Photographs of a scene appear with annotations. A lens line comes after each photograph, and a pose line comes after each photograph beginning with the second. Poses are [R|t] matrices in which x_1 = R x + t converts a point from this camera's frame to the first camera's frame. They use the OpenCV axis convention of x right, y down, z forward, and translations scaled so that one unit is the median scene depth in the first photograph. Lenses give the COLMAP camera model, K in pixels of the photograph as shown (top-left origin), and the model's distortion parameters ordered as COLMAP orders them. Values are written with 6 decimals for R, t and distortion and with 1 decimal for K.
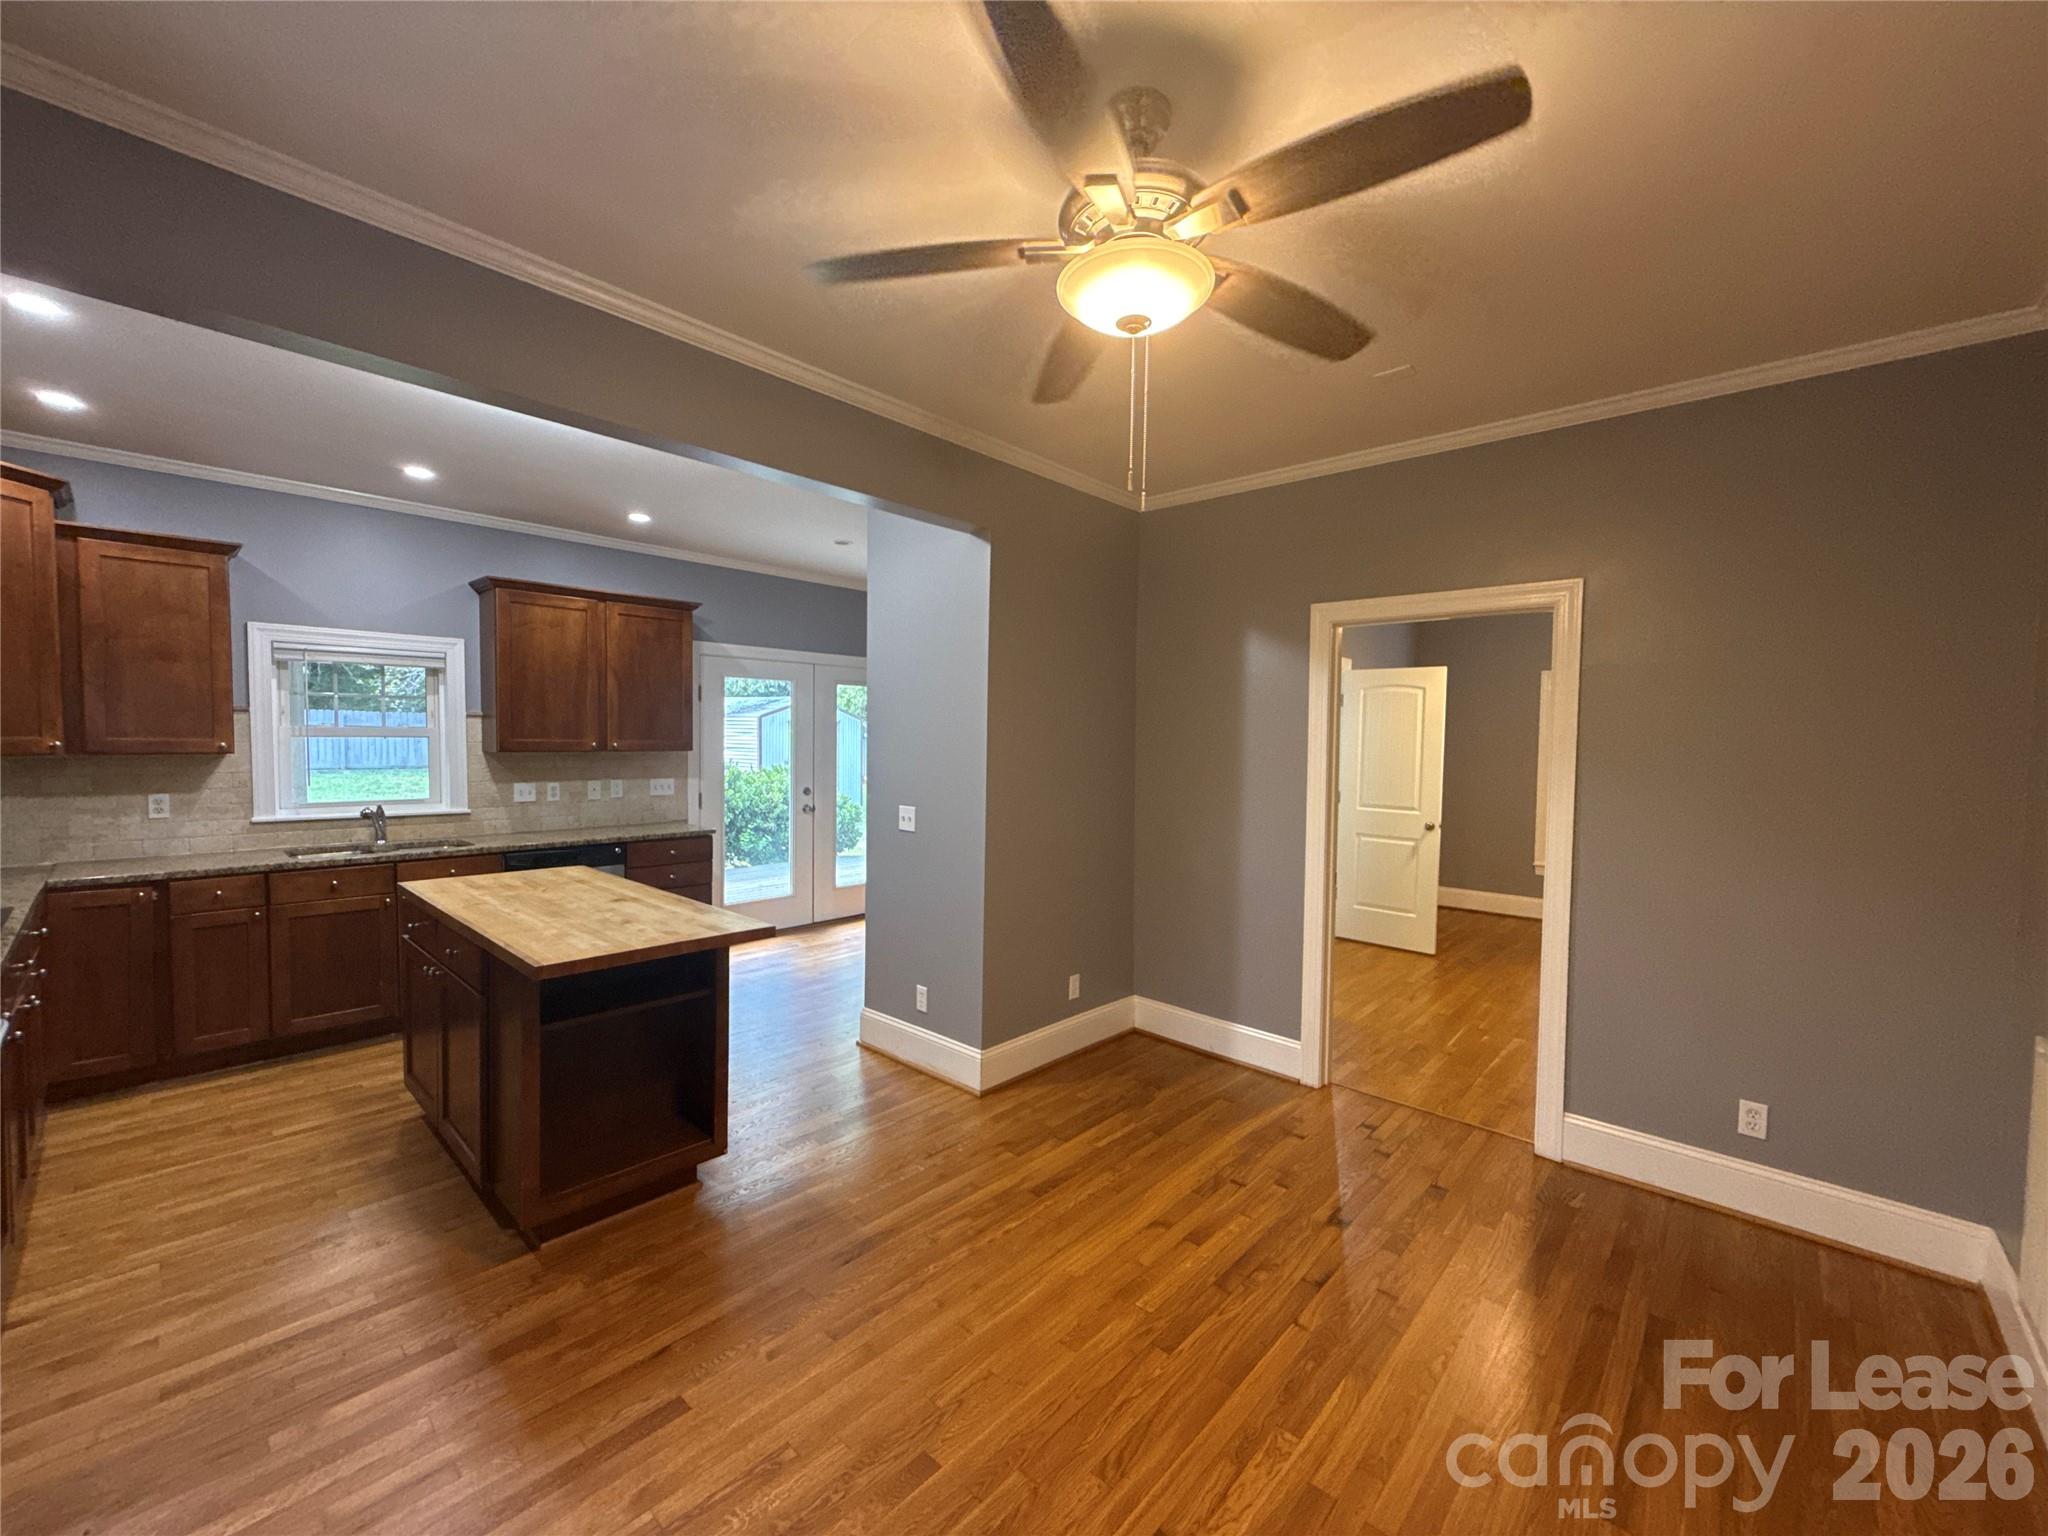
lens RADIAL K [[818.9, 0, 1027.5], [0, 818.9, 769.1], [0, 0, 1]] dist [0.003622, -0.000090]
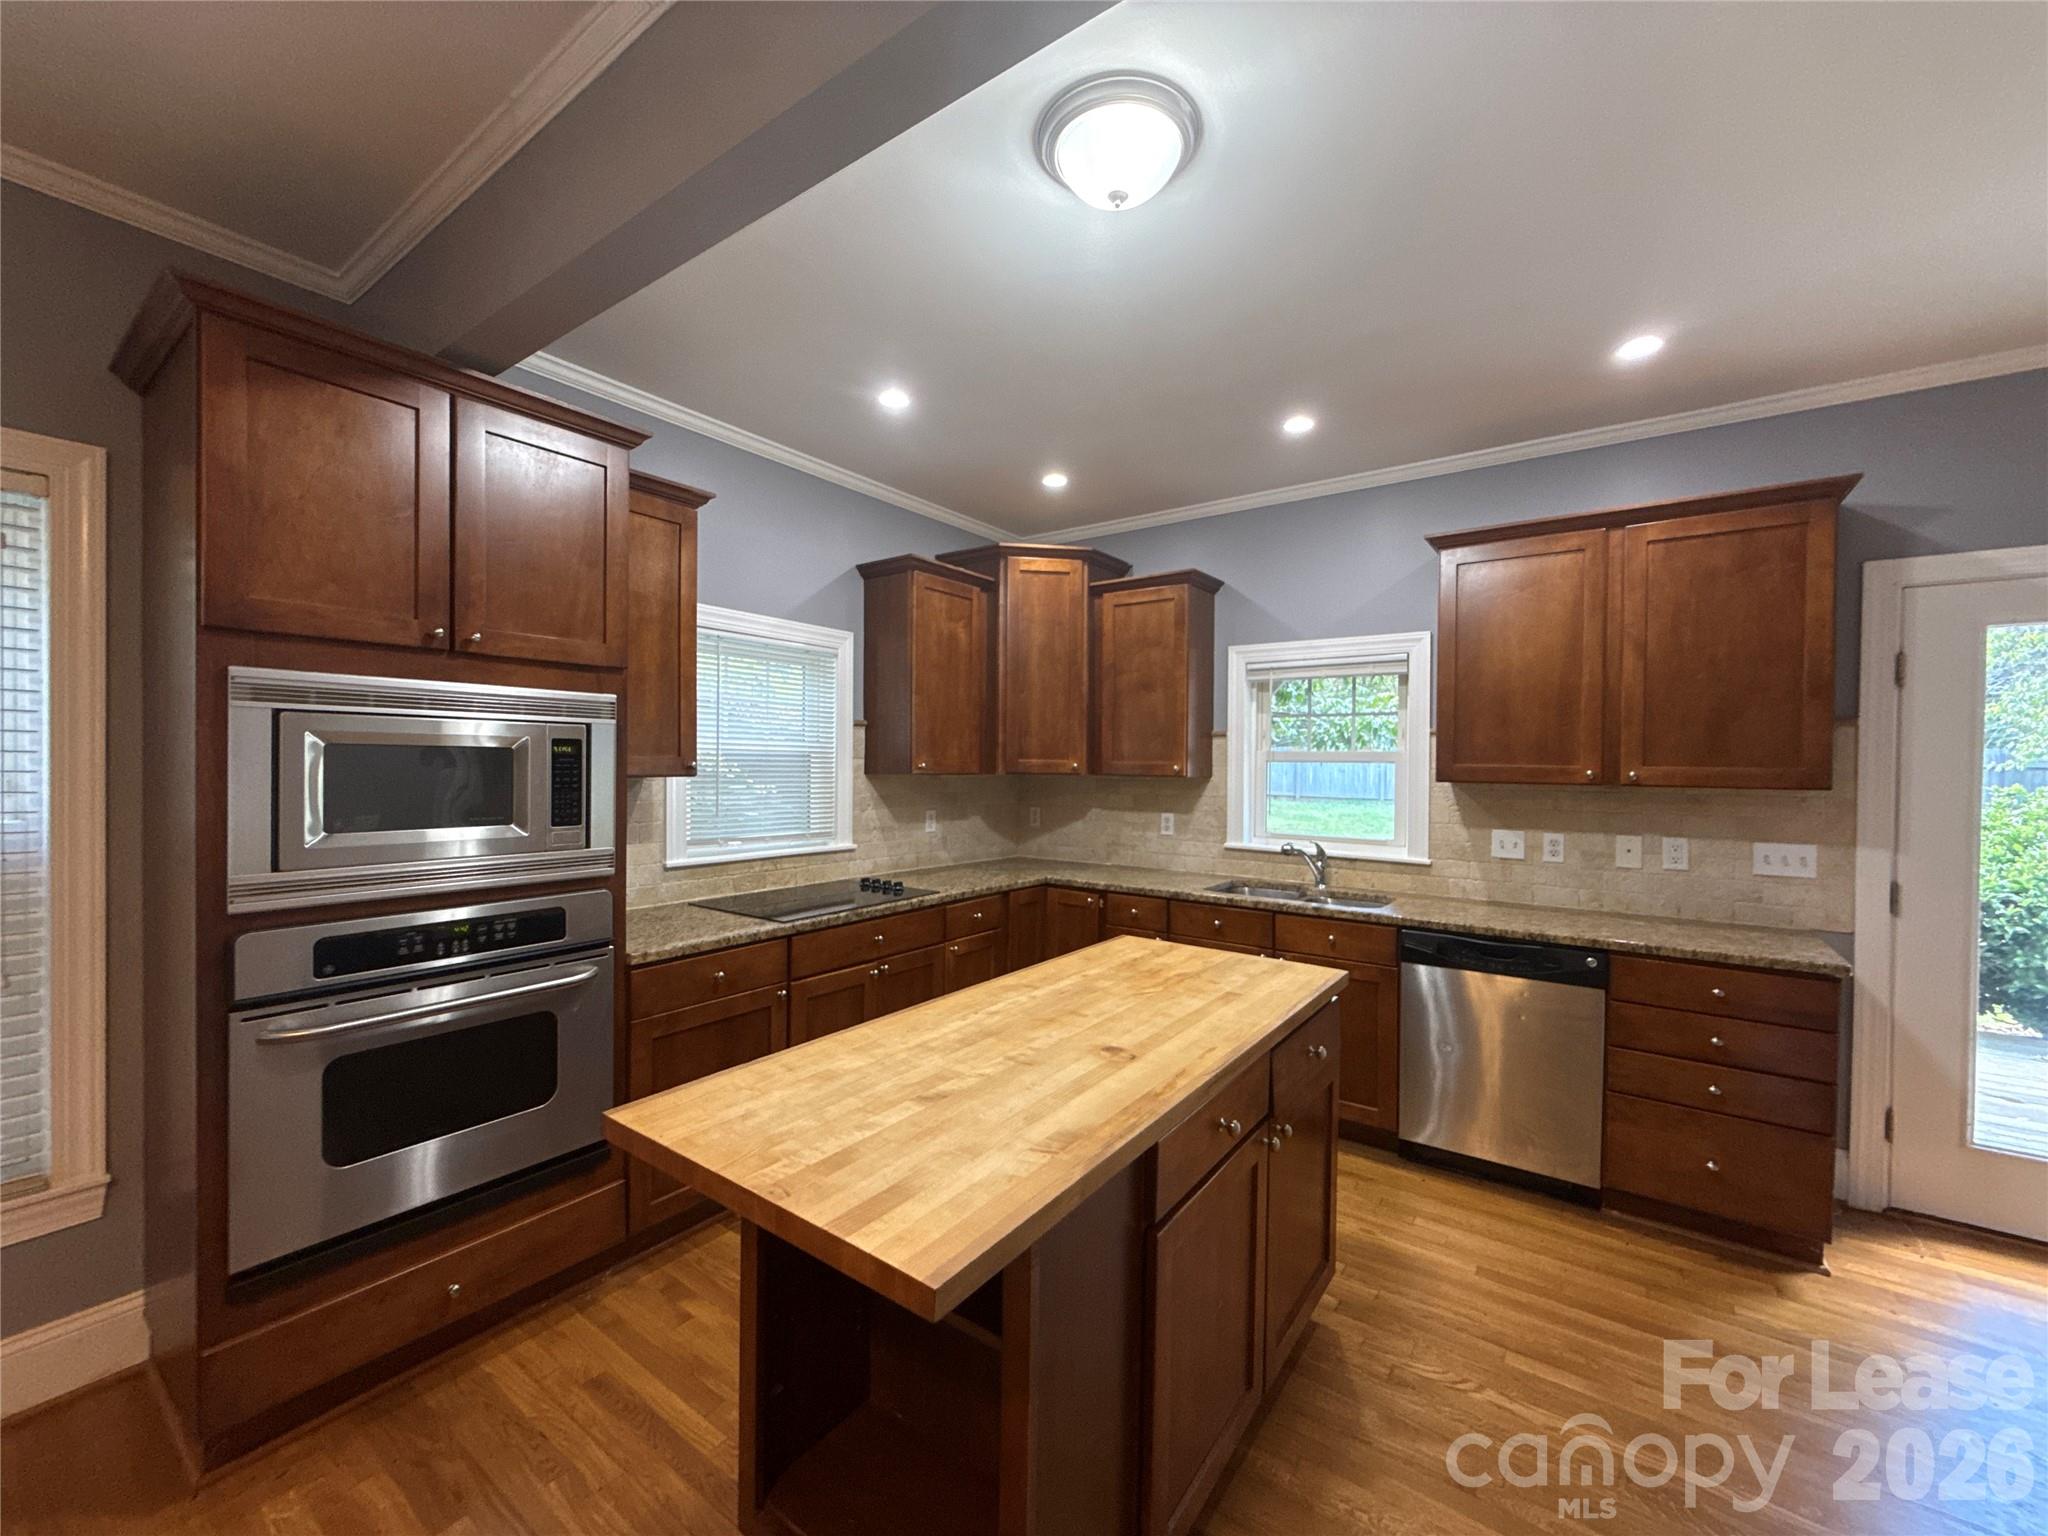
lens RADIAL K [[818.9, 0, 1011.6], [0, 818.9, 771.1], [0, 0, 1]] dist [0.003622, -0.000090]
pose [[0.115147, -0.000903, -0.993348, 0.010417], [-0.051643, 0.998642, -0.006894, -0.006222], [0.992005, 0.052093, 0.114944, 0.536716]]
